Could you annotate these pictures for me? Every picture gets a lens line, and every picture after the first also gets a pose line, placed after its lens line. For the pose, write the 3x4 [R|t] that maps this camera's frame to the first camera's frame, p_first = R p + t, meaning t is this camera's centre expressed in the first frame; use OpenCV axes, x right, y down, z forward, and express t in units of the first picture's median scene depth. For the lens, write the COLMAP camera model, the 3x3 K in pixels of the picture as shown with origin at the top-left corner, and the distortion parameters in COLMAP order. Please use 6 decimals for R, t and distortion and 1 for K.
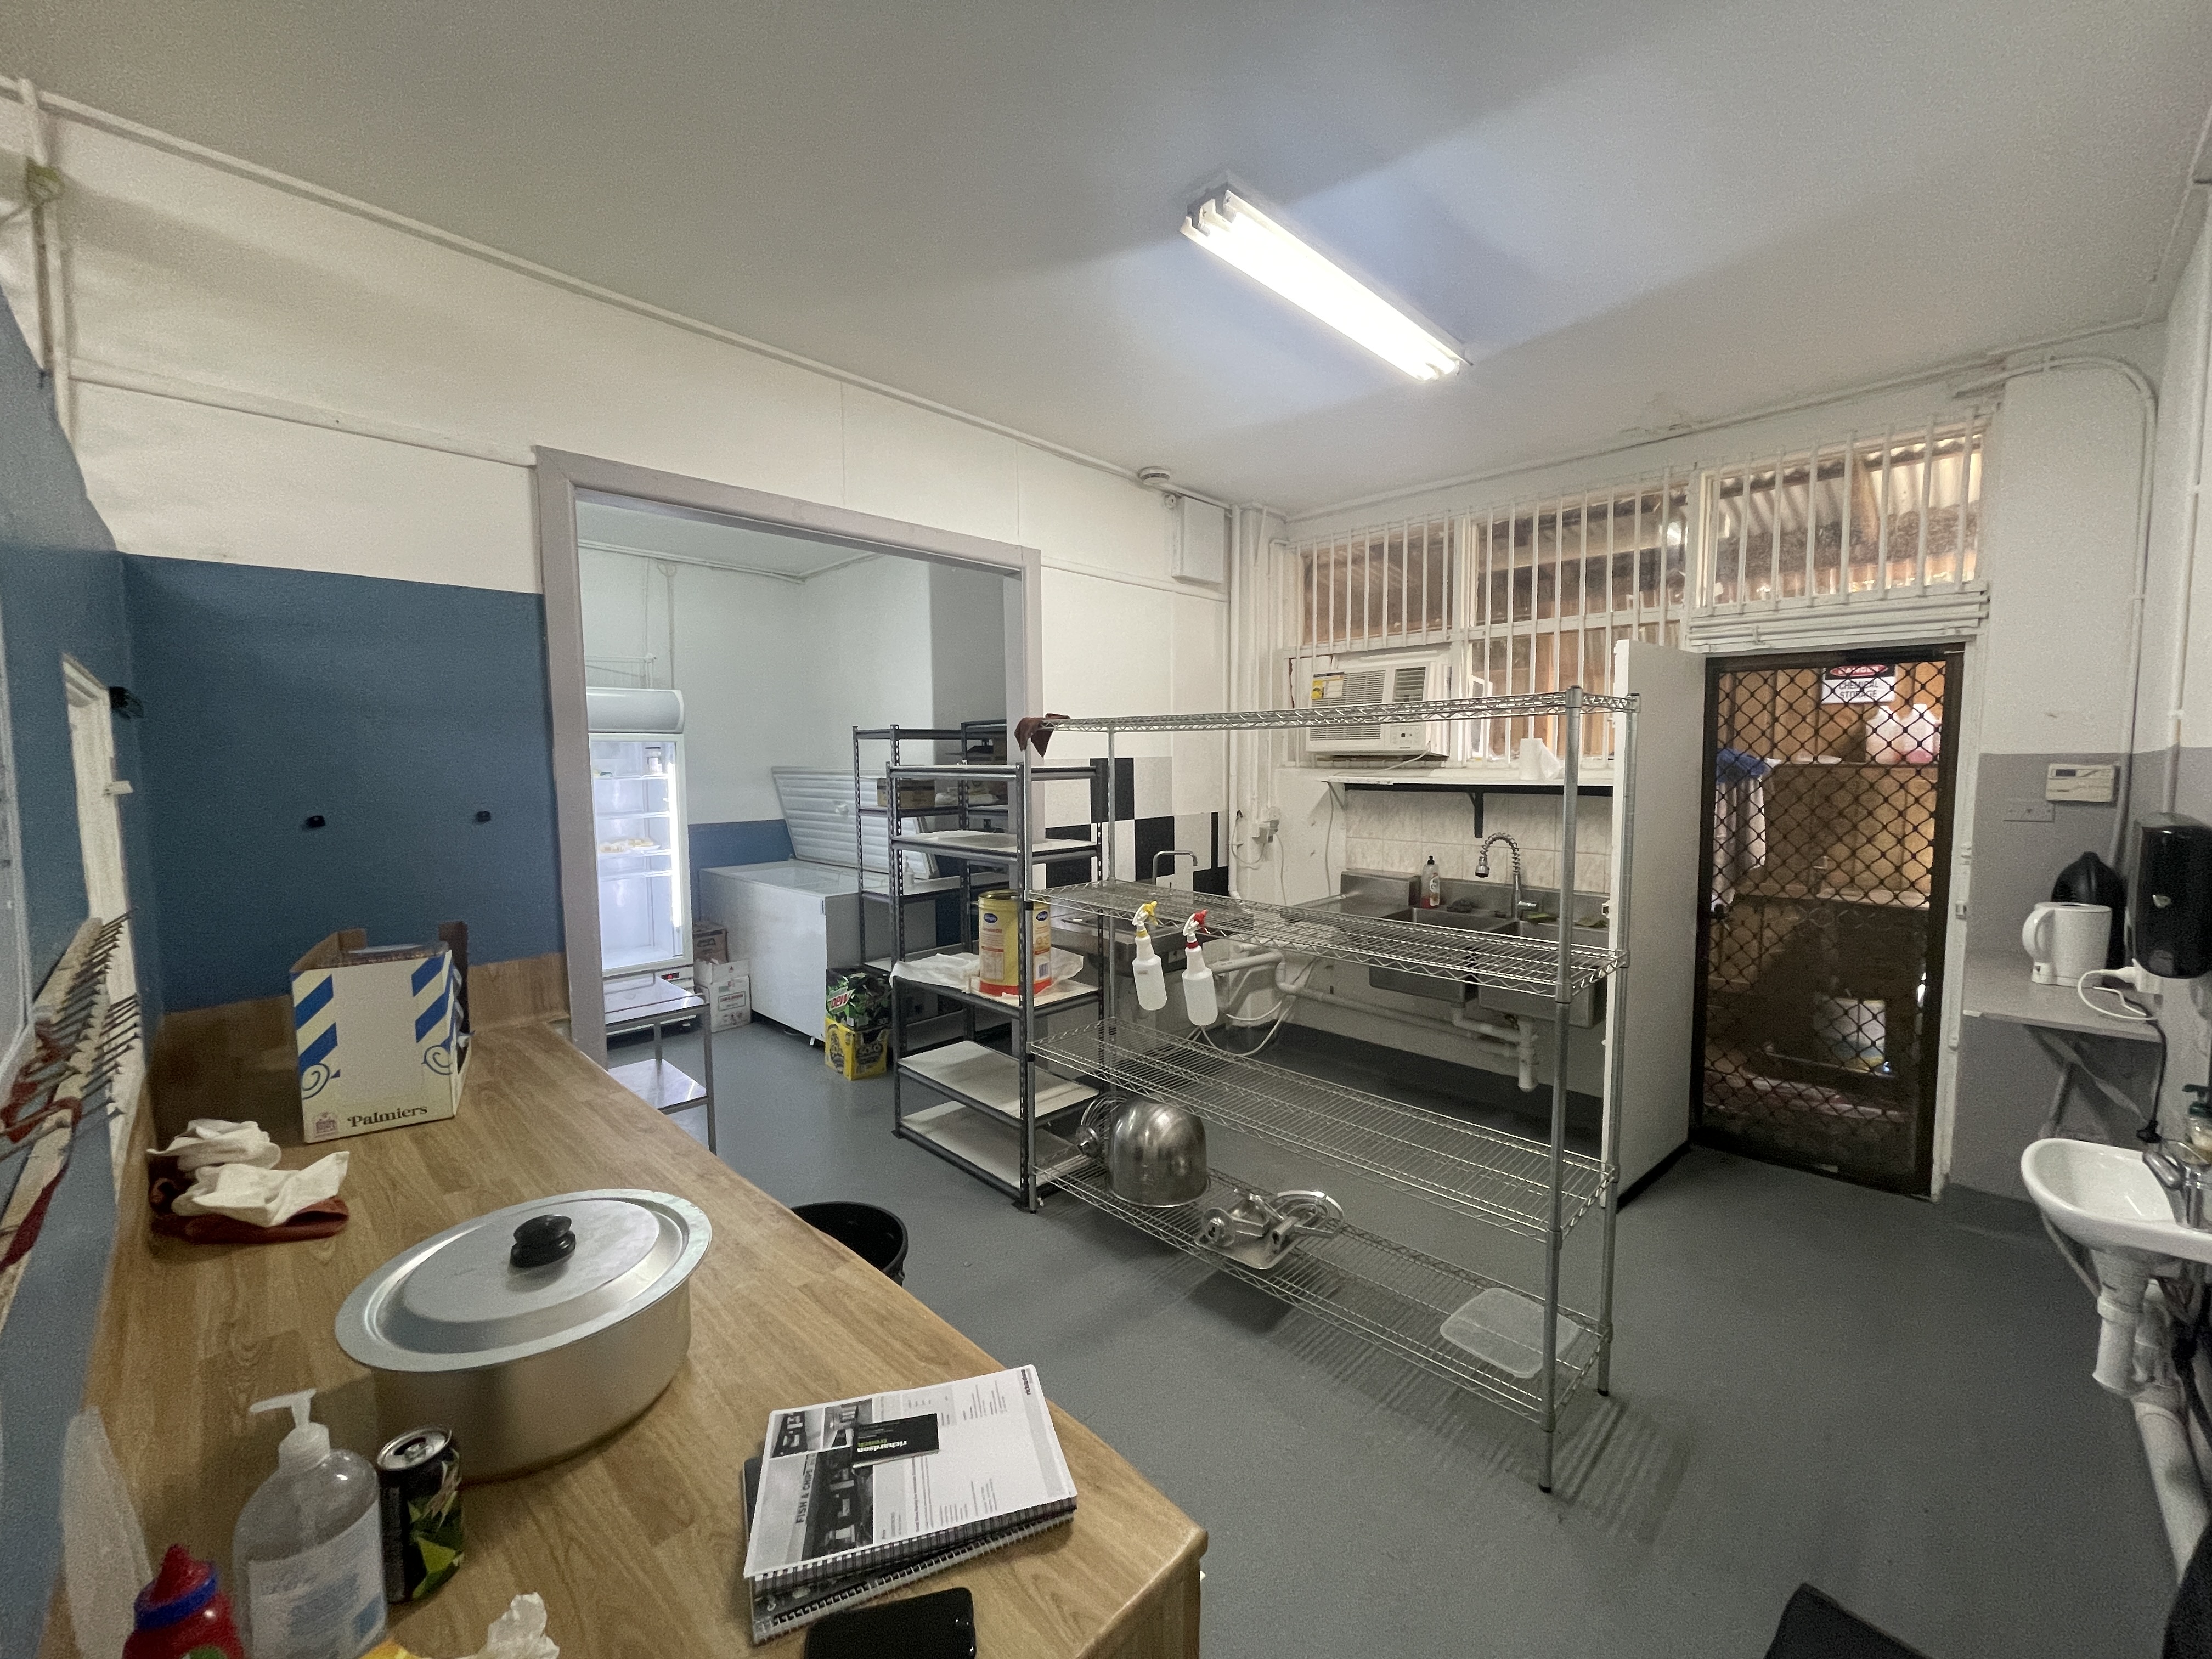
lens RADIAL K [[864.9, 0, 1108.2], [0, 864.9, 828.2], [0, 0, 1]] dist [-0.011246, 0.000082]
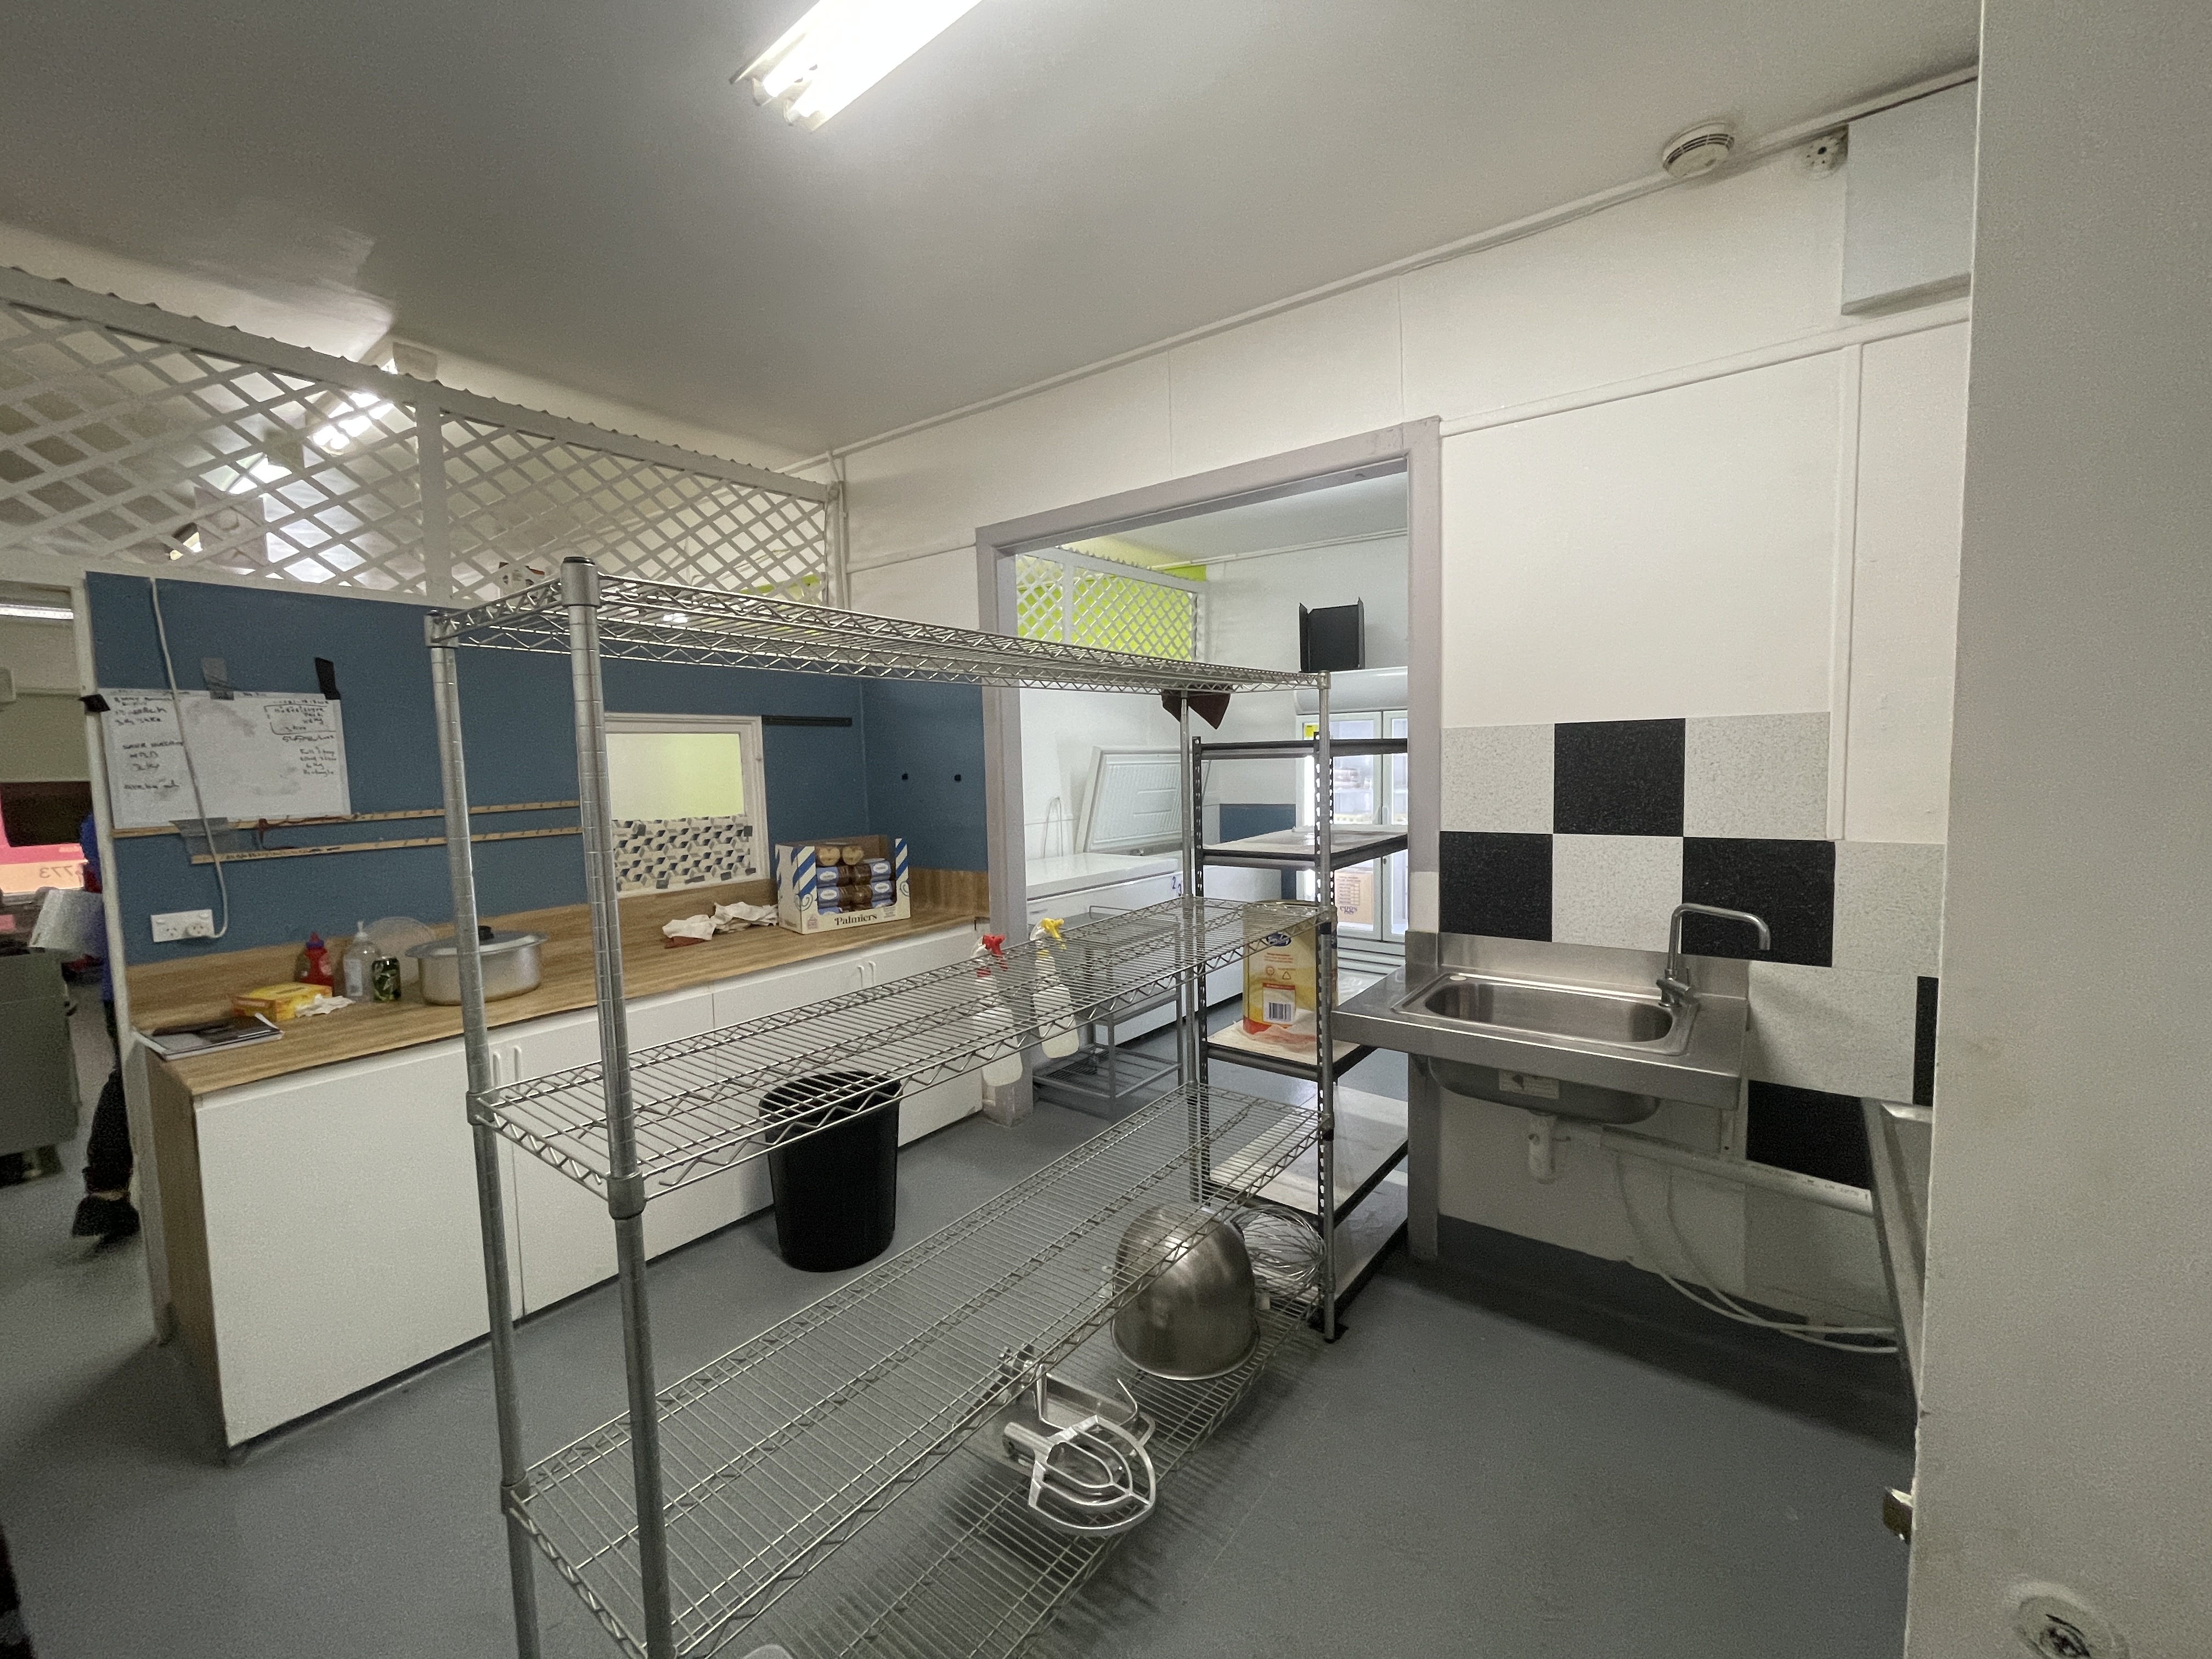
lens RADIAL K [[864.9, 0, 1107.3], [0, 864.9, 817.2], [0, 0, 1]] dist [-0.011246, 0.000082]
pose [[0.148650, 0.077226, -0.985870, 0.799779], [-0.055522, 0.996025, 0.069650, -0.060884], [0.987330, 0.044384, 0.152347, 0.932778]]
